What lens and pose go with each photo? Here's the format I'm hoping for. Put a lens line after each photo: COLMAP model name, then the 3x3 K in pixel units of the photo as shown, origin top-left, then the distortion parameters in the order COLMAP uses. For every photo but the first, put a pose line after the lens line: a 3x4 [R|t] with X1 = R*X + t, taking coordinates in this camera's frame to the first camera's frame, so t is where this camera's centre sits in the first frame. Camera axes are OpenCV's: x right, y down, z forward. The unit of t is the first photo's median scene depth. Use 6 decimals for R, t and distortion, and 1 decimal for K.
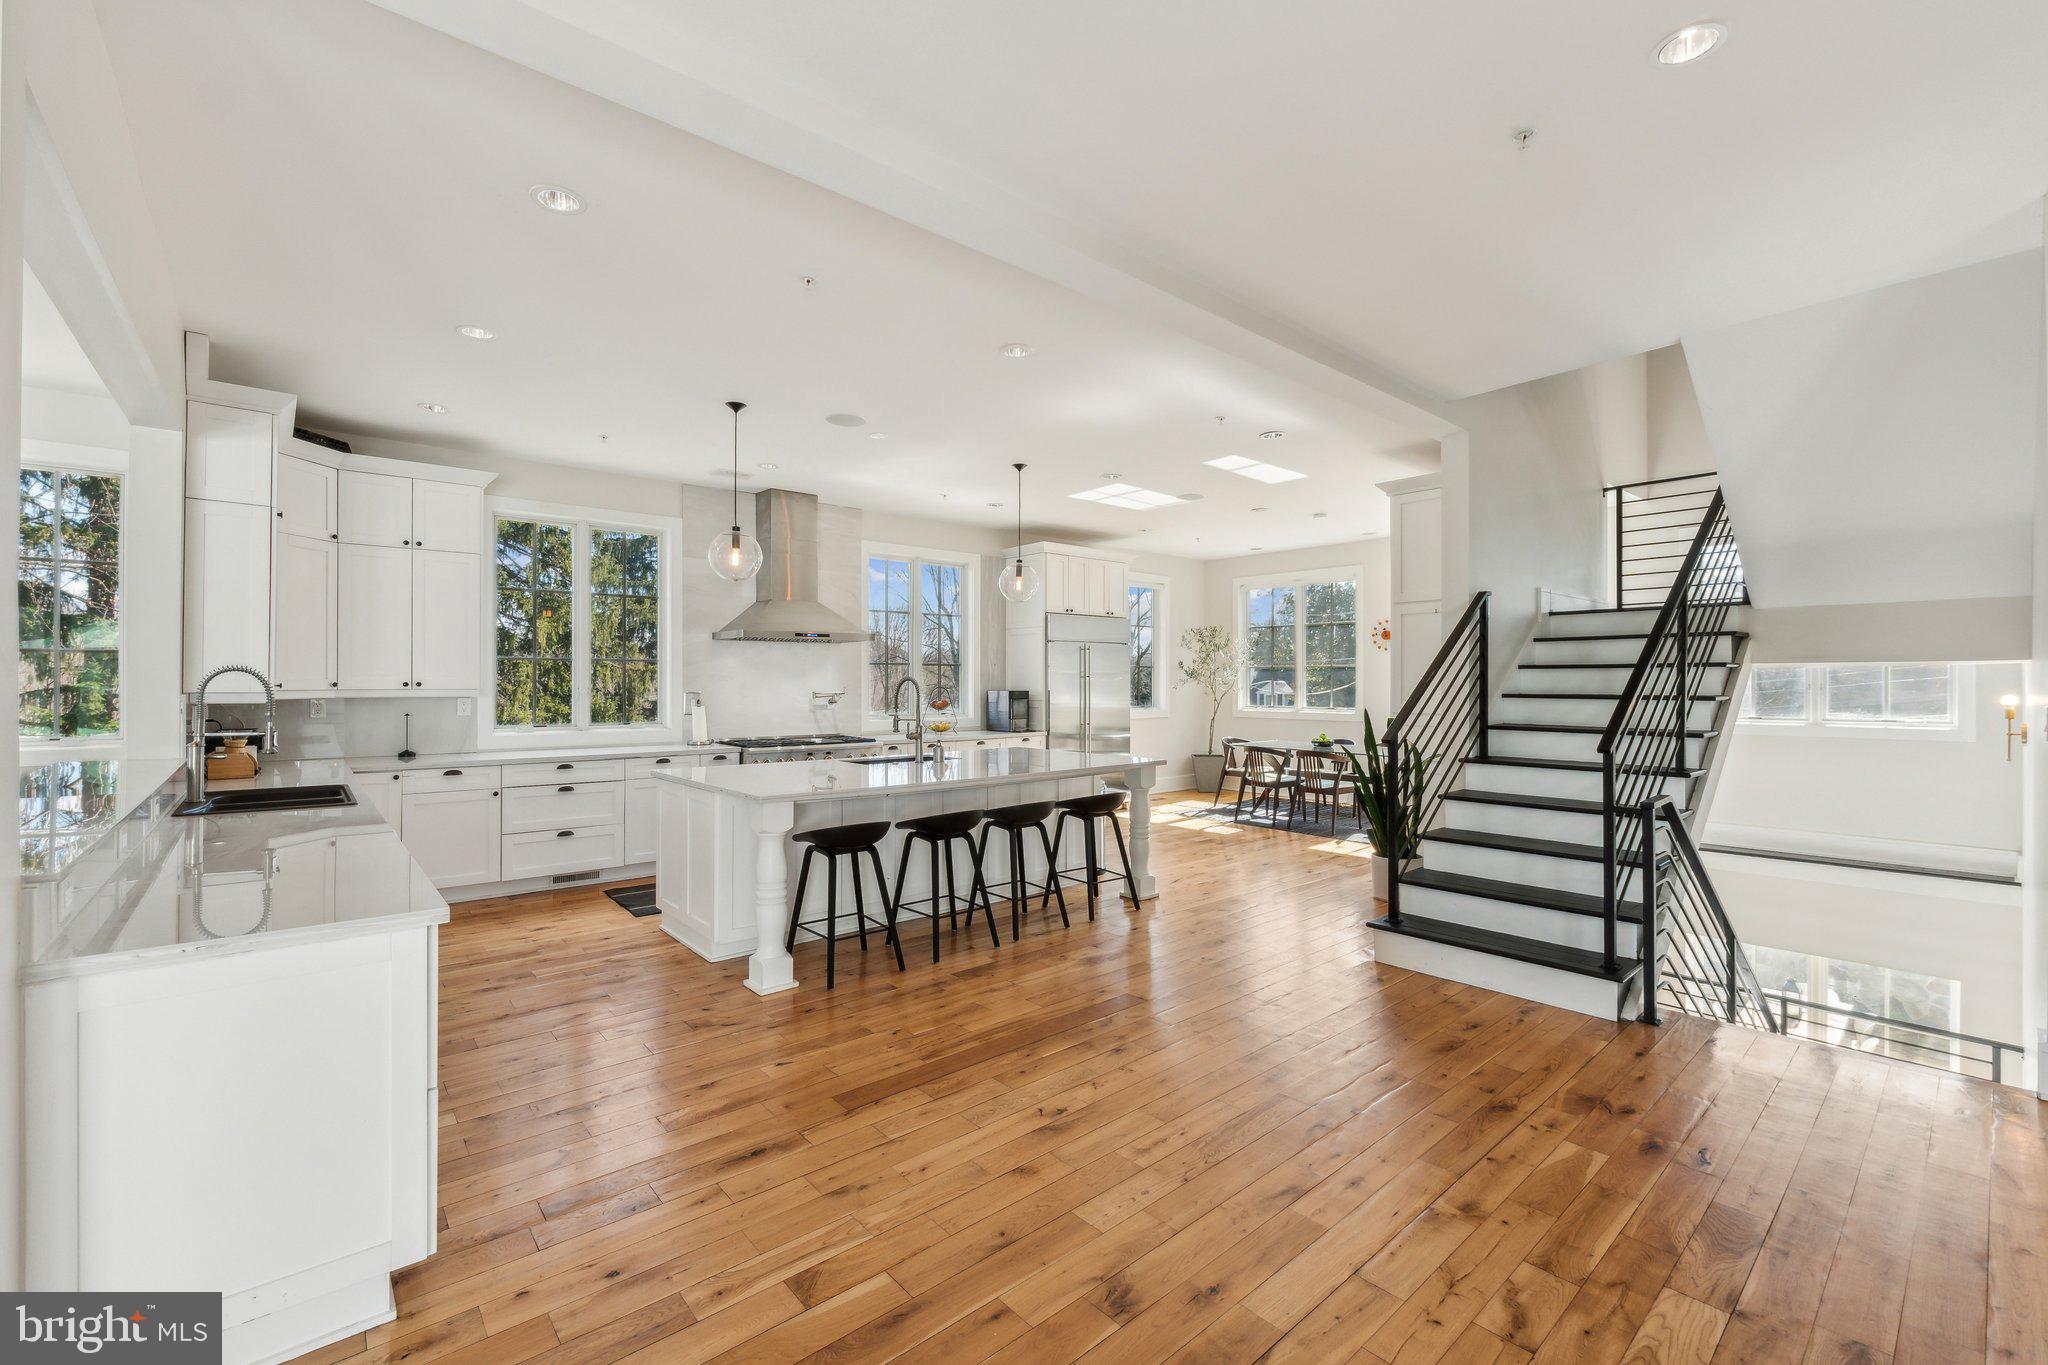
lens RADIAL K [[852.8, 0, 1012.8], [0, 852.8, 689.9], [0, 0, 1]] dist [-0.008763, -0.000196]
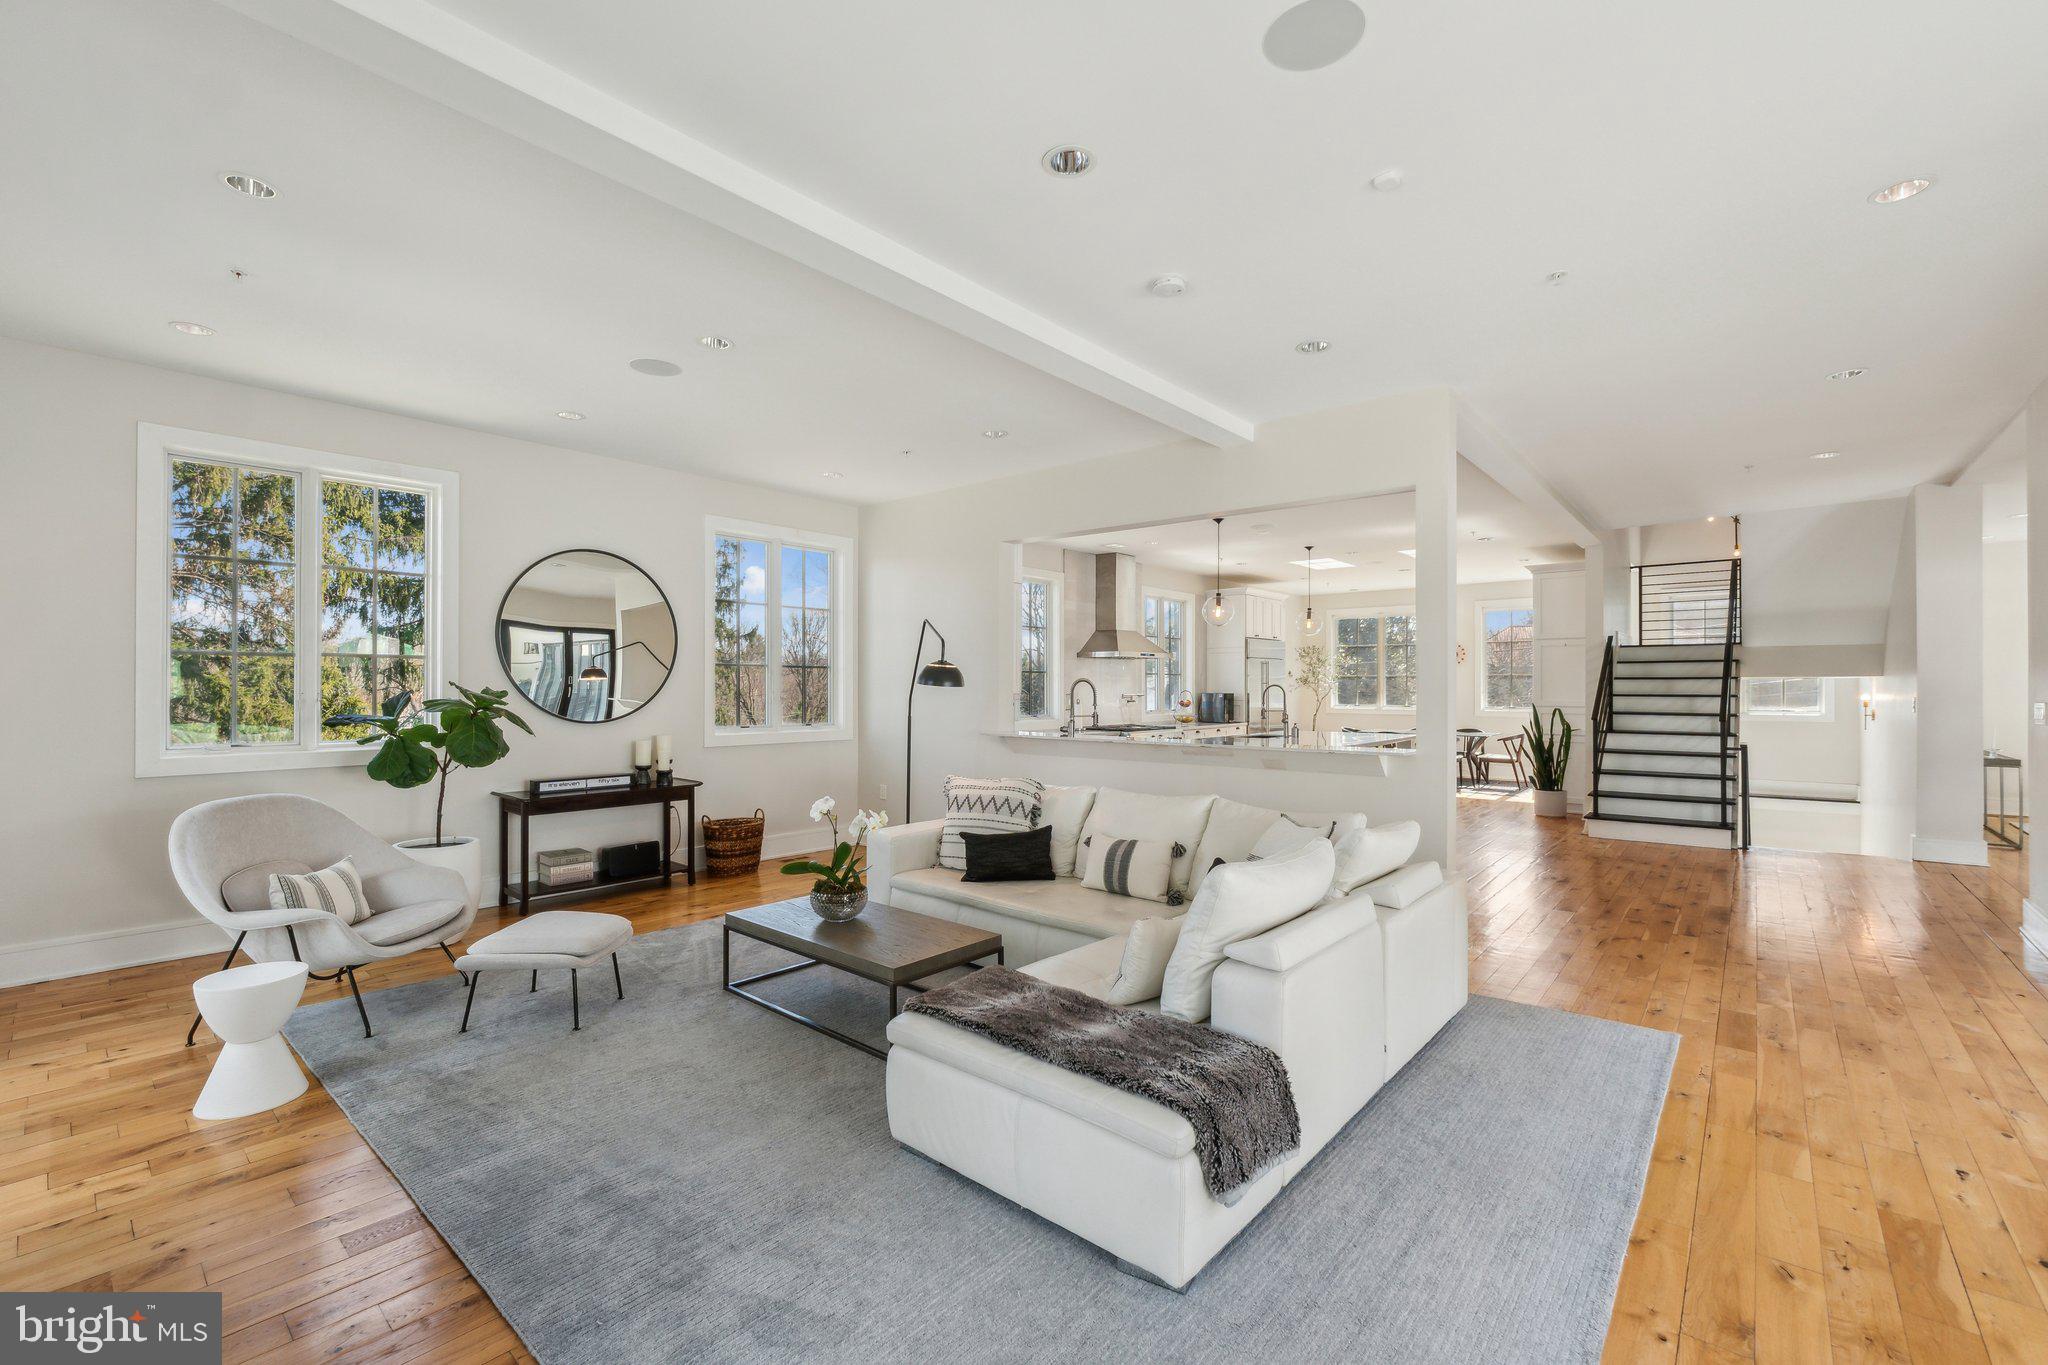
lens RADIAL K [[852.8, 0, 1012.8], [0, 852.8, 689.9], [0, 0, 1]] dist [-0.008763, -0.000196]
pose [[0.989537, -0.002851, 0.144253, -0.622371], [0.003046, 0.999995, -0.001133, -0.004323], [-0.144249, 0.001561, 0.989540, -0.378582]]
